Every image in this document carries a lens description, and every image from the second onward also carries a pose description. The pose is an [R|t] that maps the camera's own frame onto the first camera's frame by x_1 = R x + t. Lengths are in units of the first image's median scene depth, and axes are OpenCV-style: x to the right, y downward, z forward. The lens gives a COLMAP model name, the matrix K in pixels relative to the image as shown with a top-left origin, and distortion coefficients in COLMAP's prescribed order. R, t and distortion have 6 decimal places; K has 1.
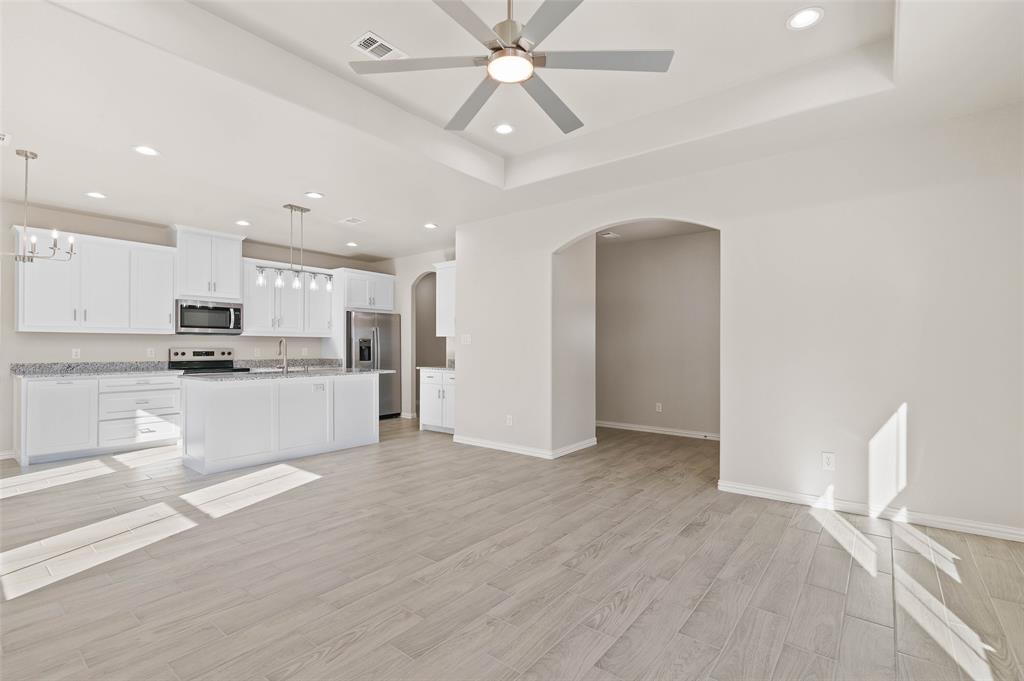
lens RADIAL K [[471.7, 0, 510.4], [0, 471.7, 345.2], [0, 0, 1]] dist [-0.003403, 0.000793]
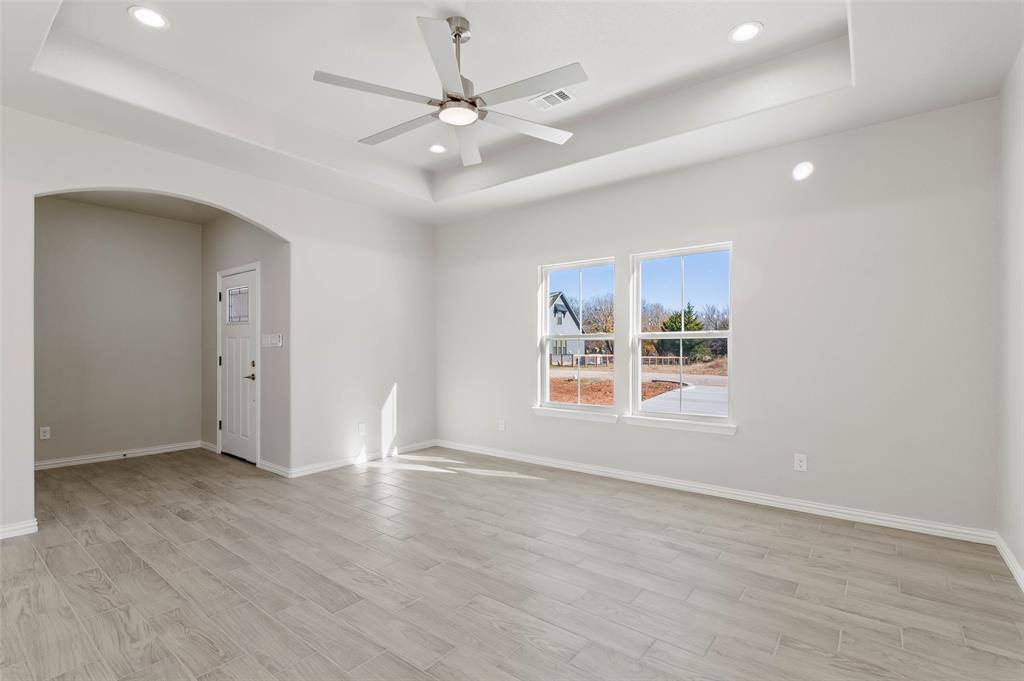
lens RADIAL K [[471.7, 0, 515.9], [0, 471.7, 343.9], [0, 0, 1]] dist [-0.003403, 0.000793]
pose [[-0.011960, 0.010173, 0.999877, -0.493847], [-0.004731, 0.999936, -0.010230, -0.000240], [-0.999917, -0.004852, -0.011912, 0.352586]]
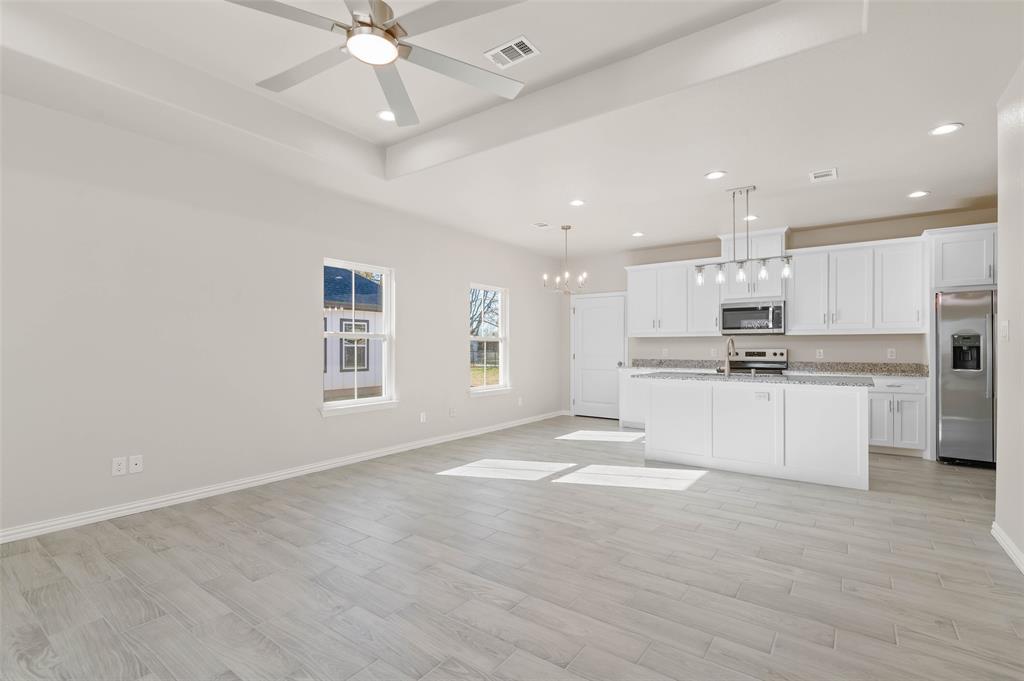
lens RADIAL K [[471.7, 0, 514.5], [0, 471.7, 349.0], [0, 0, 1]] dist [-0.003403, 0.000793]
pose [[0.047920, 0.001245, -0.998850, 0.385291], [0.005531, 0.999984, 0.001511, 0.002822], [0.998836, -0.005597, 0.047912, 0.502617]]
